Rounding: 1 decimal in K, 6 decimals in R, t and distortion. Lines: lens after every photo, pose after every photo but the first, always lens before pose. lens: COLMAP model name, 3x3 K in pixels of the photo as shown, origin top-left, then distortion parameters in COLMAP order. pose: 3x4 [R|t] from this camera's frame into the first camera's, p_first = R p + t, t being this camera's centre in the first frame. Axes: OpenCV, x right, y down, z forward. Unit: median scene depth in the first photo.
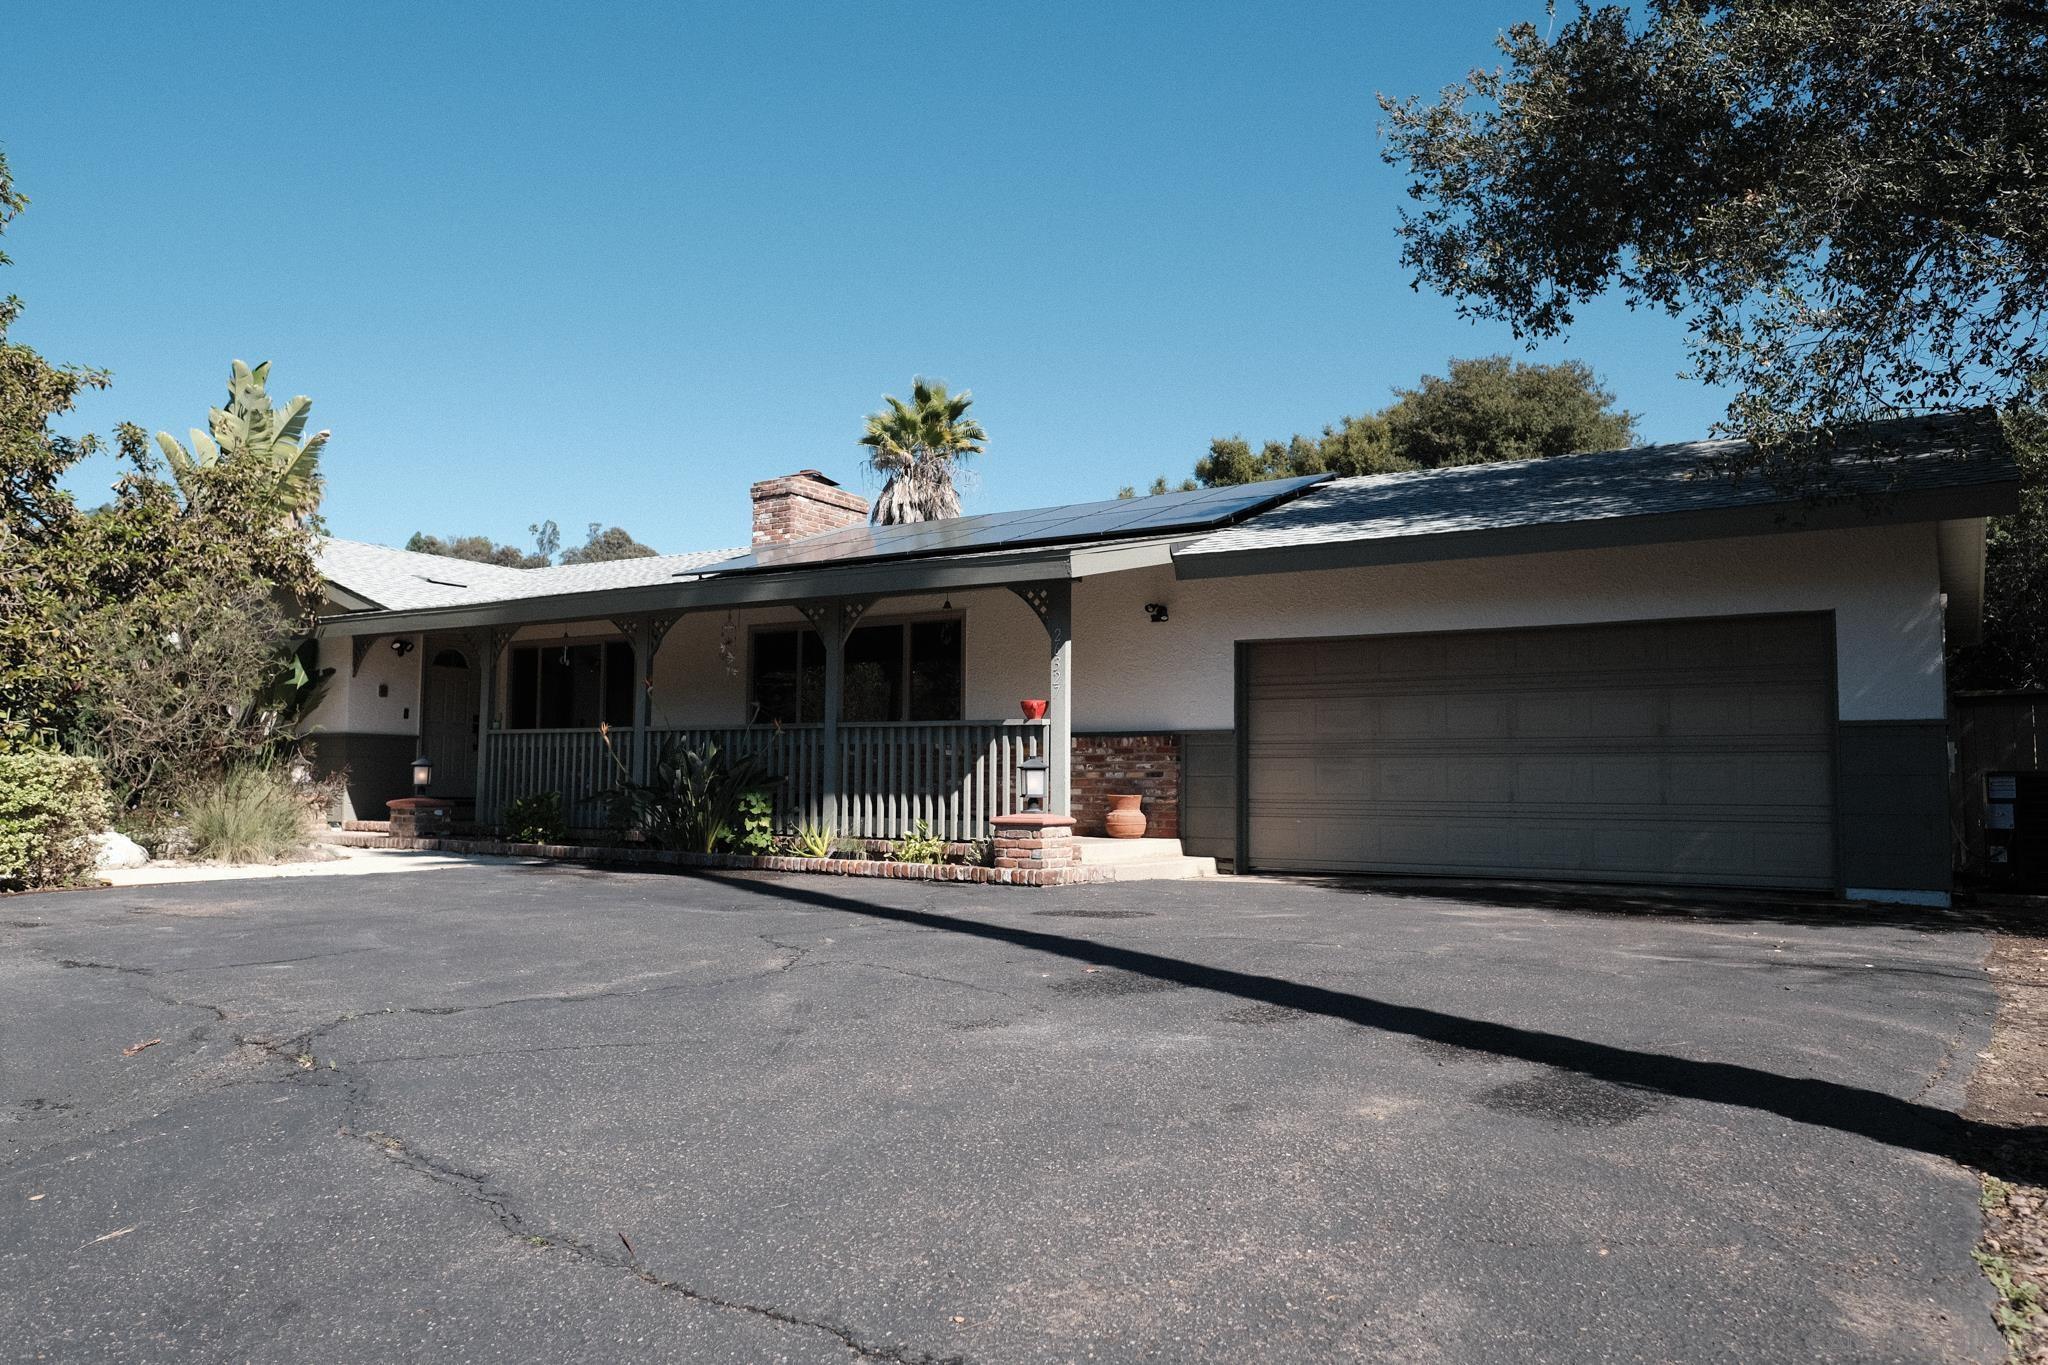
lens RADIAL K [[1427.8, 0, 1024.0], [0, 1427.8, 682.5], [0, 0, 1]] dist [-0.010923, 0.001077]
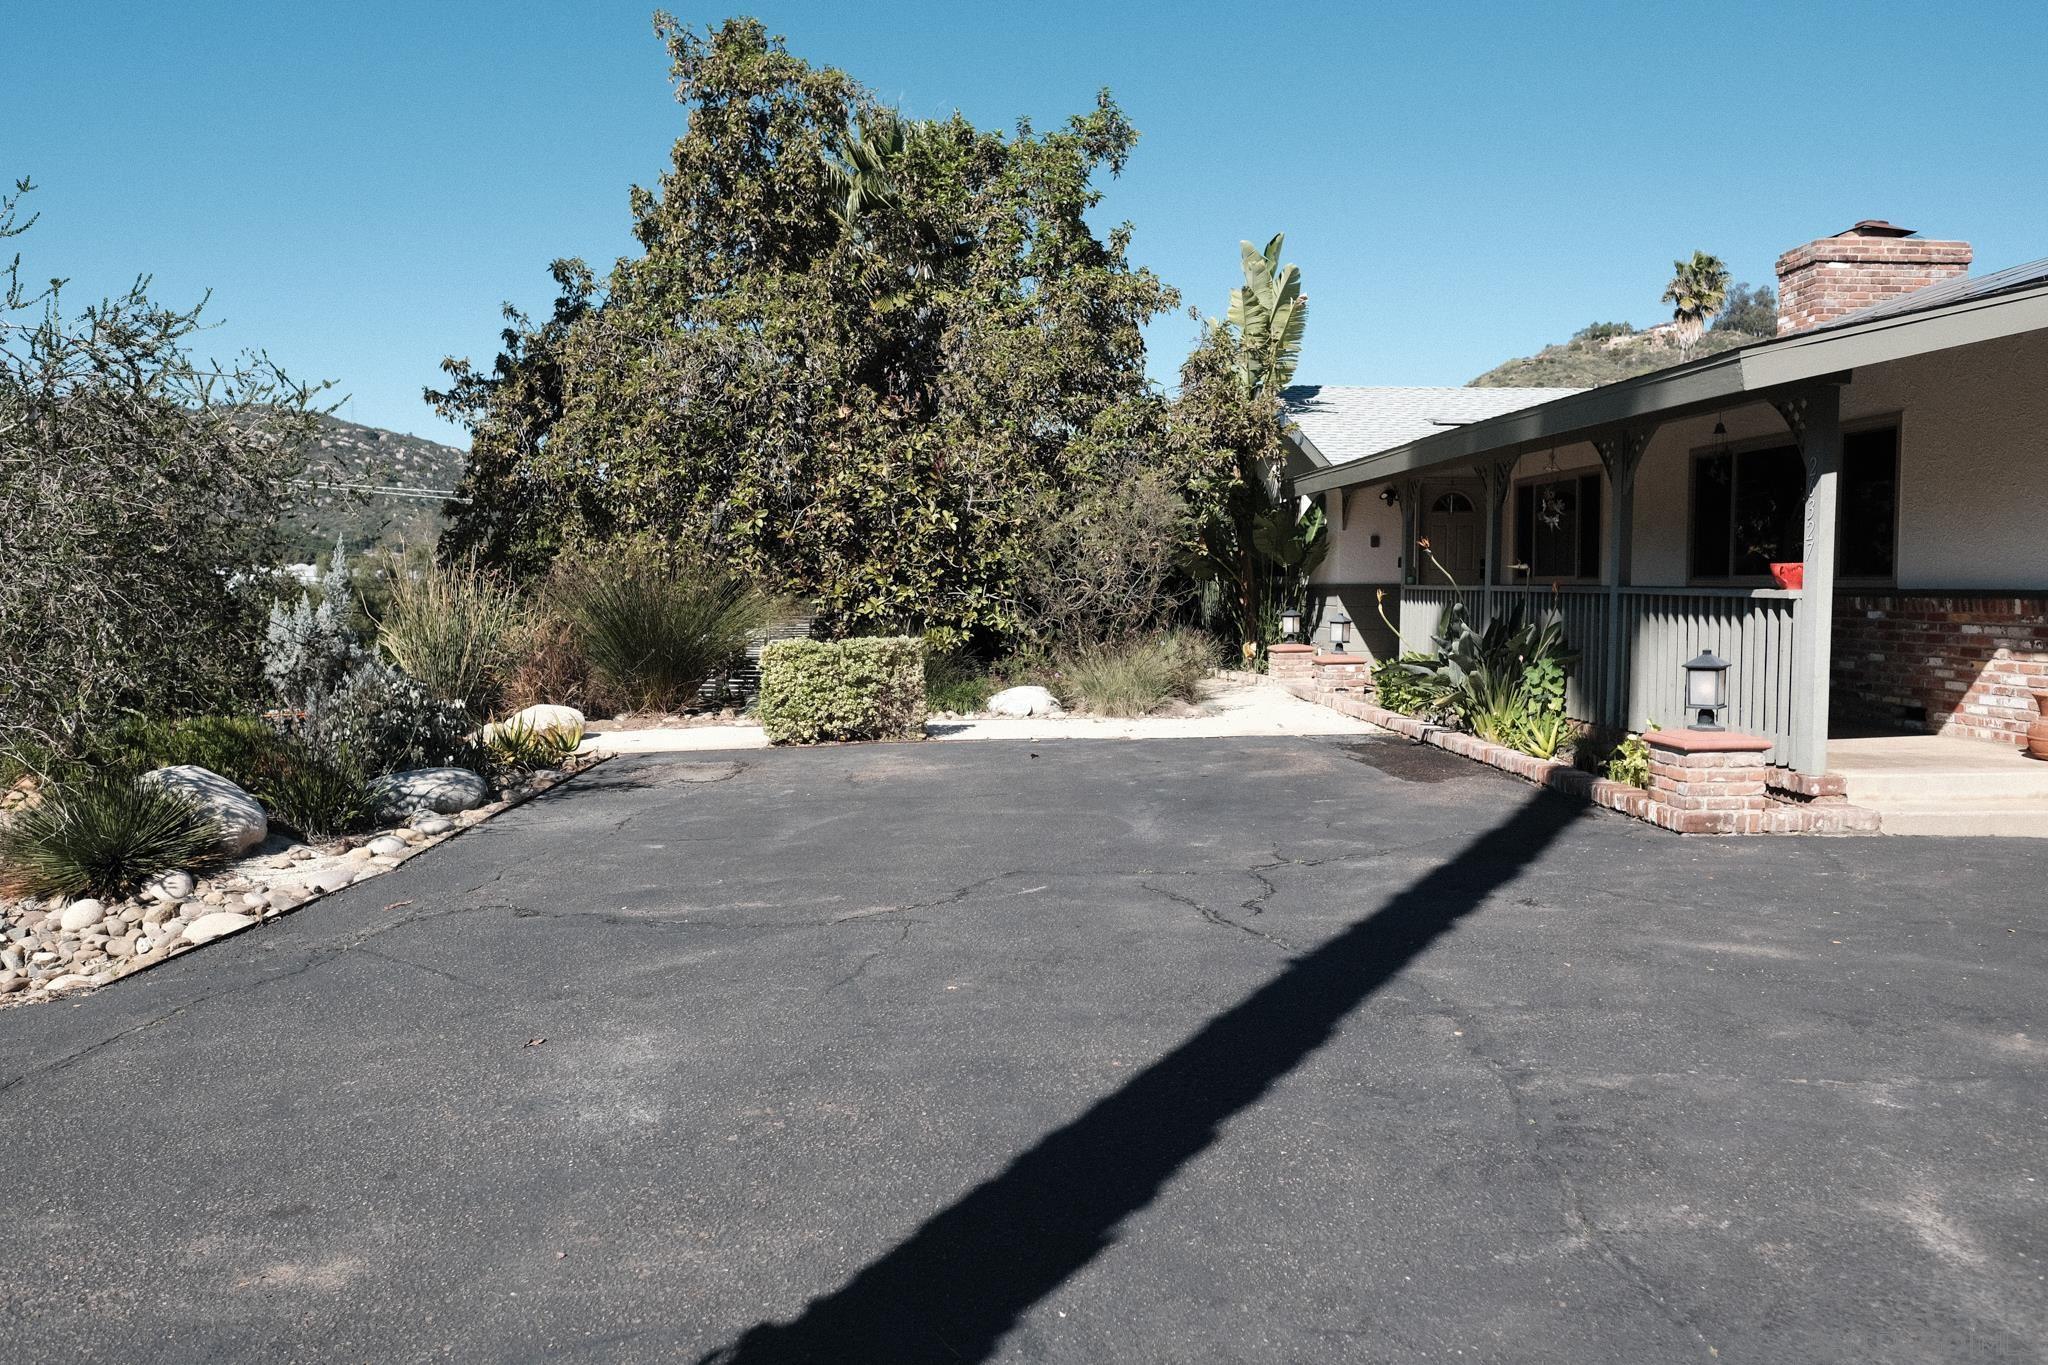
lens RADIAL K [[1427.8, 0, 1024.0], [0, 1427.8, 682.5], [0, 0, 1]] dist [-0.010923, 0.001077]
pose [[0.585630, 0.043999, -0.809383, 0.242704], [0.069929, 0.992061, 0.104526, -0.018798], [0.807556, -0.117813, 0.577904, 0.203163]]
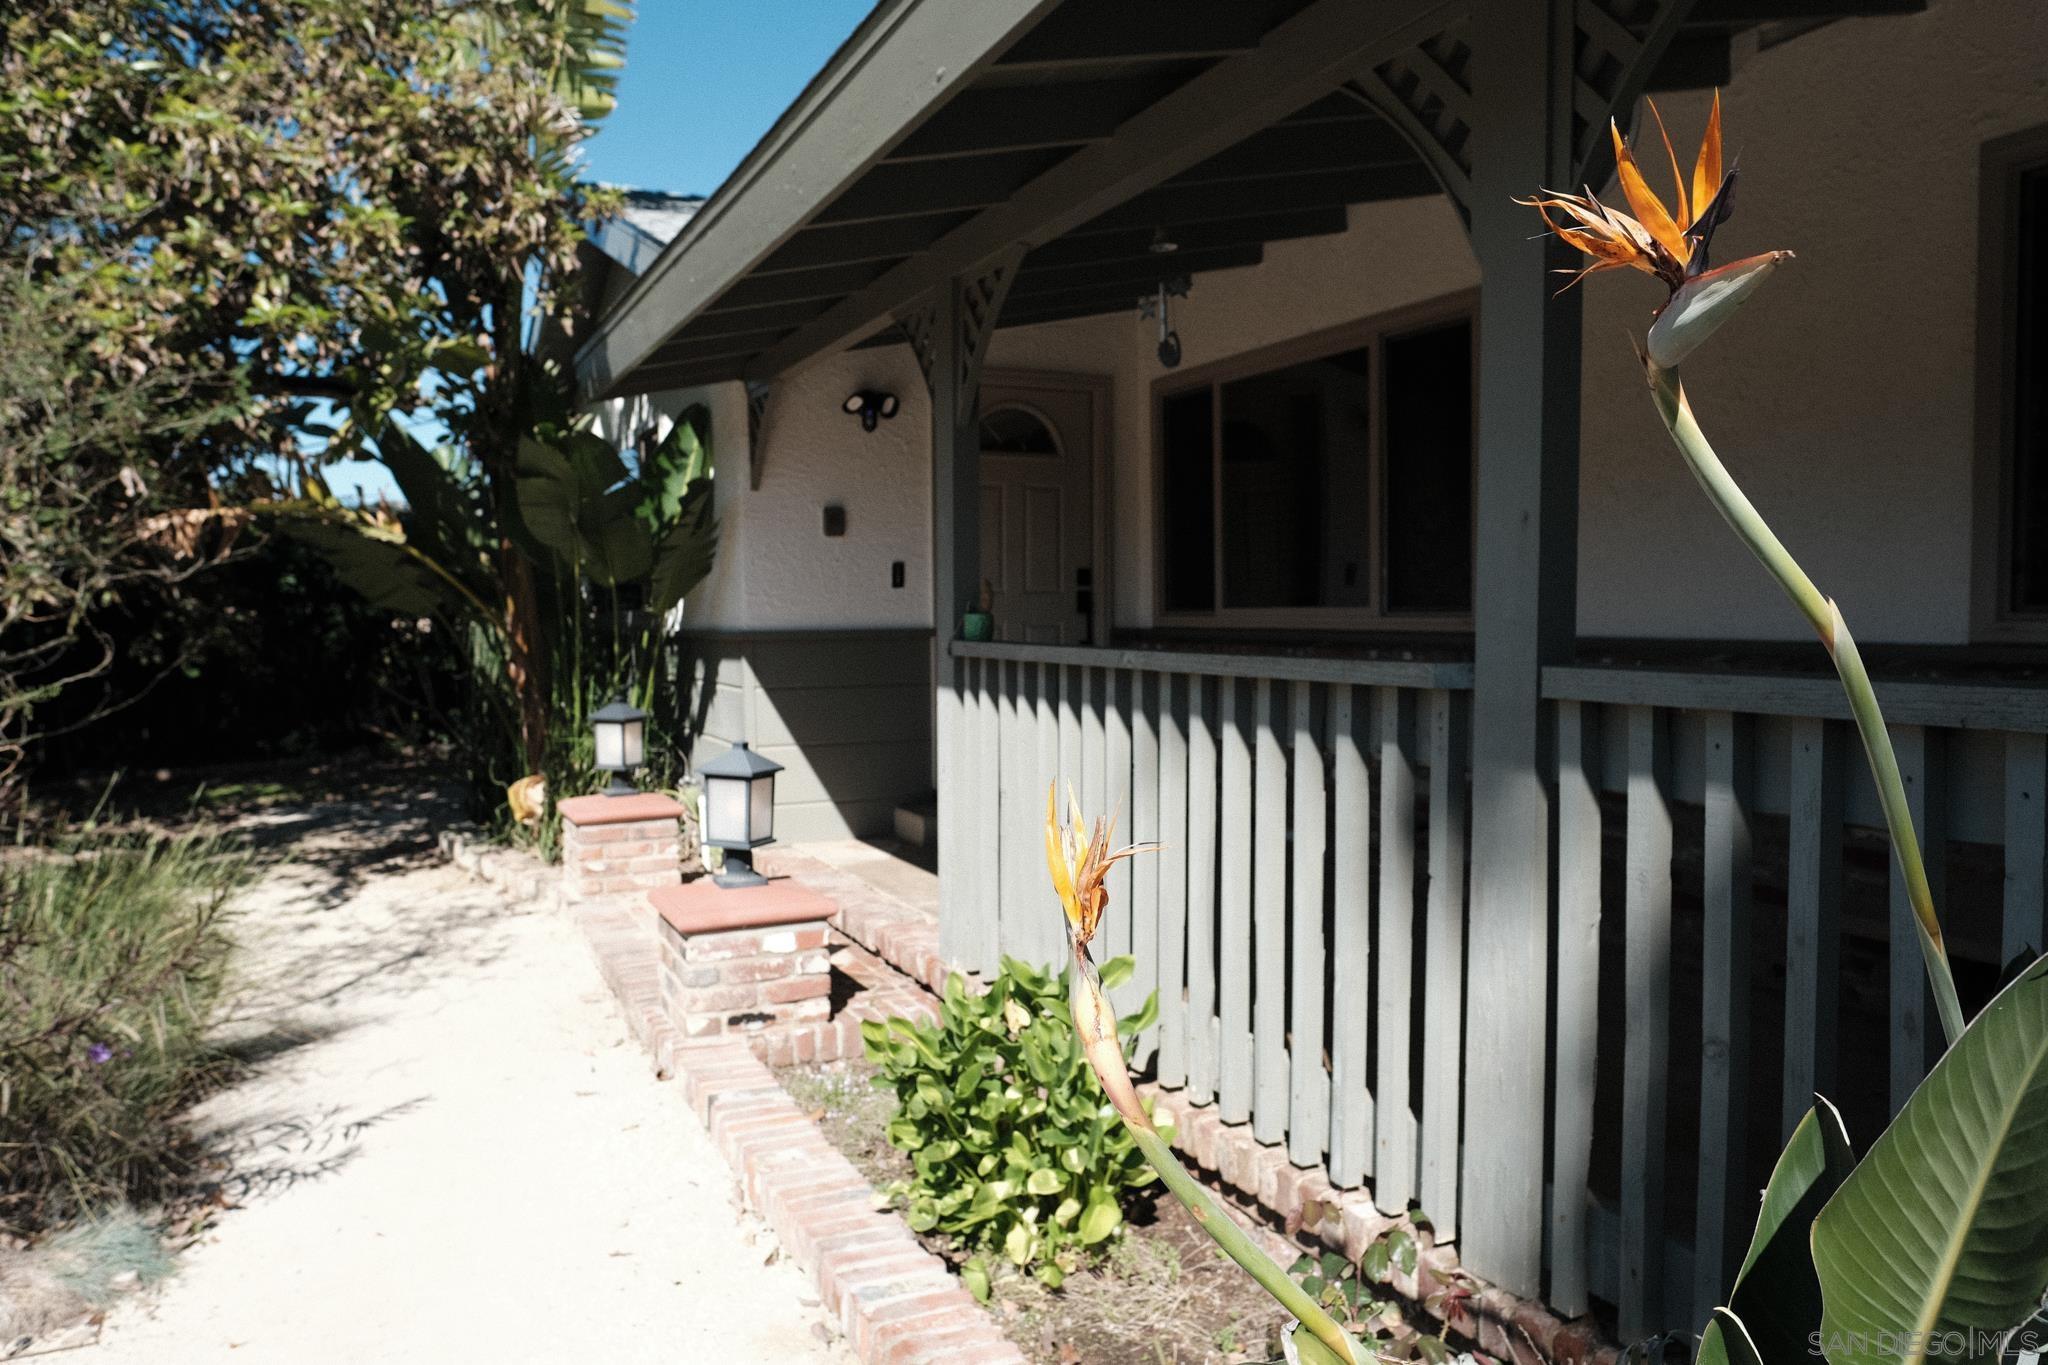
lens RADIAL K [[1427.8, 0, 1024.0], [0, 1427.8, 682.5], [0, 0, 1]] dist [-0.010923, 0.001077]
pose [[0.847741, 0.009387, -0.530328, -0.197513], [0.057834, 0.992246, 0.110012, 0.010449], [0.527248, -0.123932, 0.840625, 0.709249]]
